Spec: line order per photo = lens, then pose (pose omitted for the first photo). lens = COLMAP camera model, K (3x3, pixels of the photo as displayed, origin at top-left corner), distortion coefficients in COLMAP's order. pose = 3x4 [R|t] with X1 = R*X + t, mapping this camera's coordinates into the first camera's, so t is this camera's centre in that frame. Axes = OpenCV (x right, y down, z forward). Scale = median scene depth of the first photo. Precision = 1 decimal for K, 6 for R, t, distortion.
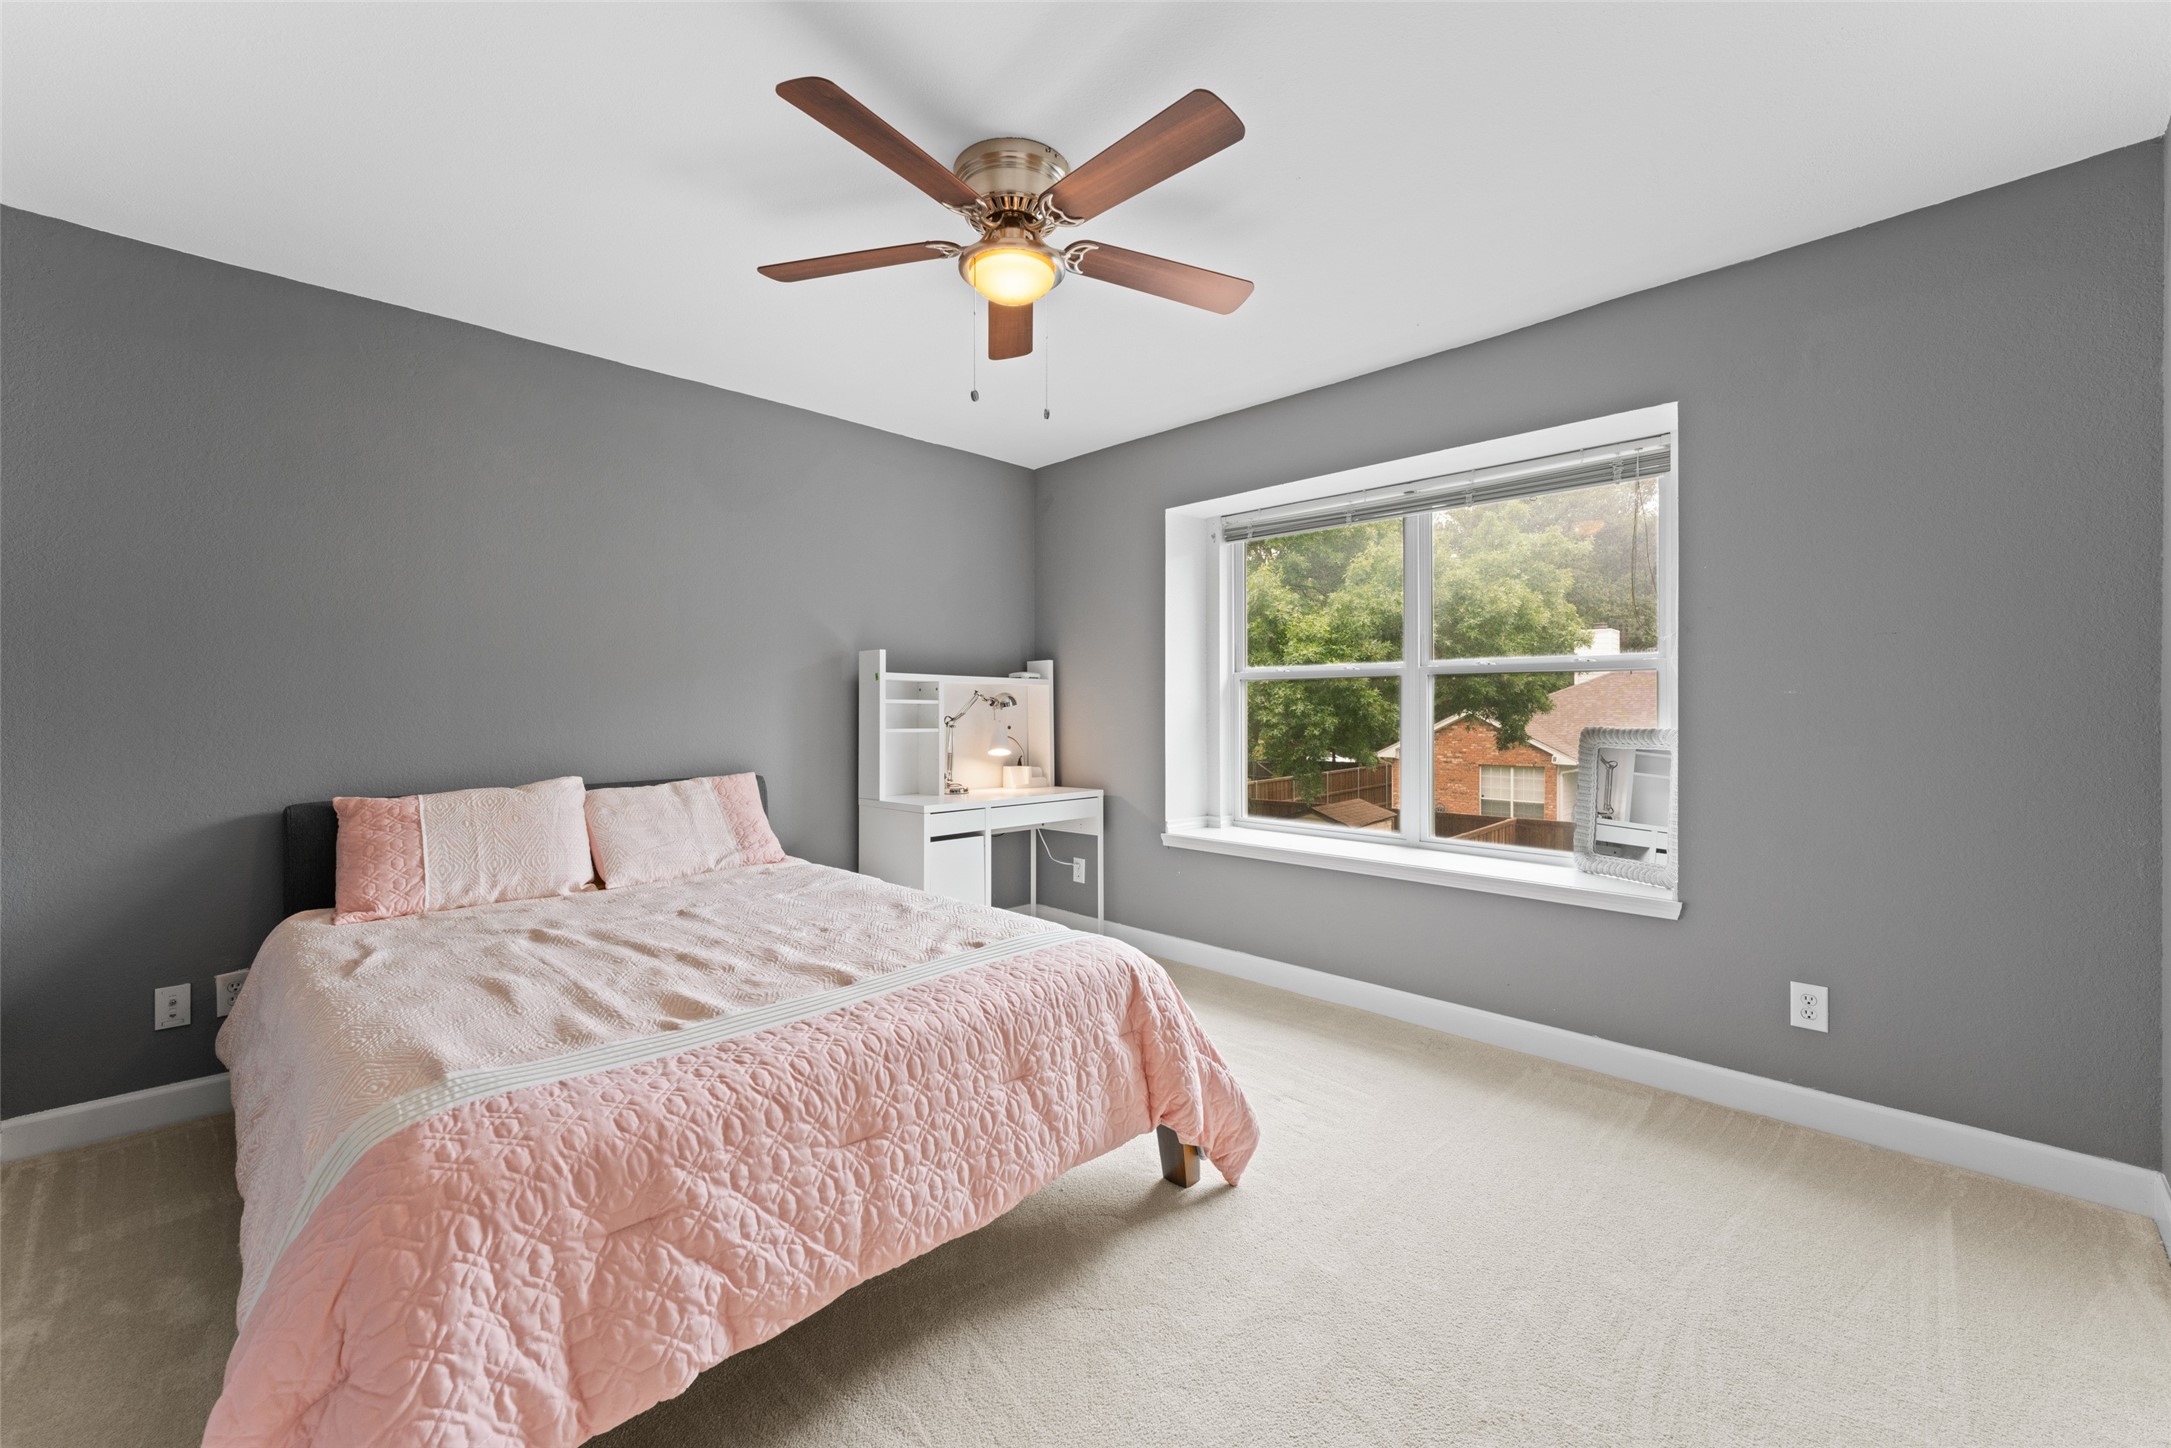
lens RADIAL K [[864.7, 0, 1070.6], [0, 864.7, 714.2], [0, 0, 1]] dist [-0.000493, 0.000543]
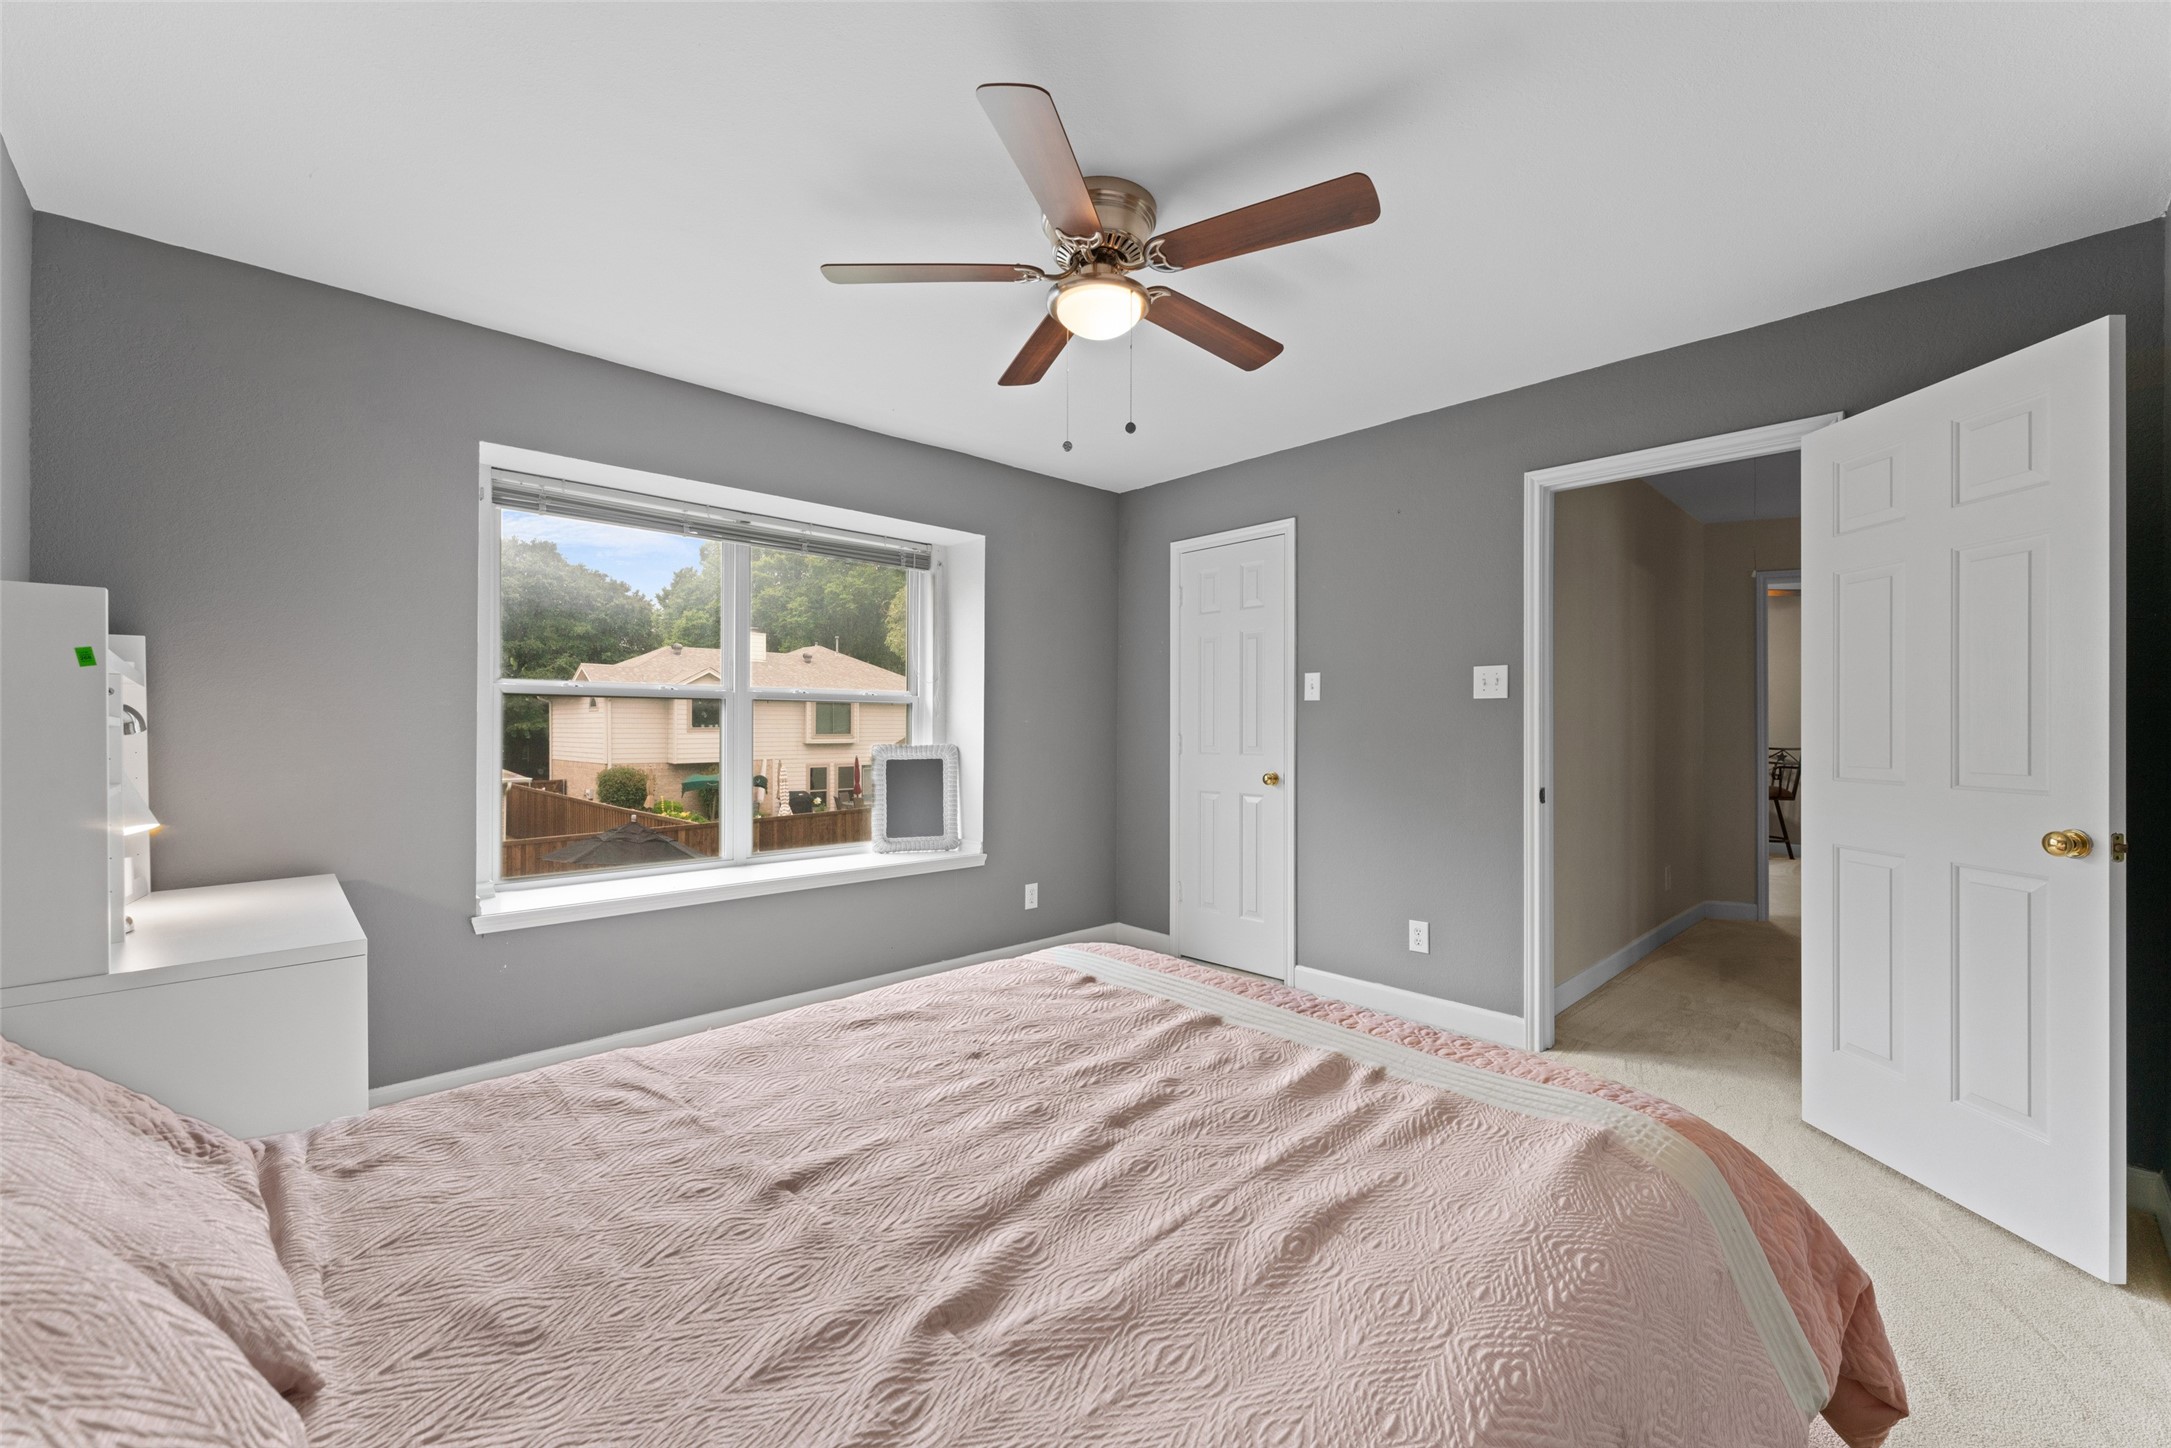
lens RADIAL K [[864.7, 0, 1070.7], [0, 864.7, 727.8], [0, 0, 1]] dist [-0.000493, 0.000543]
pose [[0.029959, -0.001837, 0.999549, -1.181958], [0.007353, 0.999972, 0.001618, -0.017348], [-0.999524, 0.007301, 0.029971, 1.090207]]
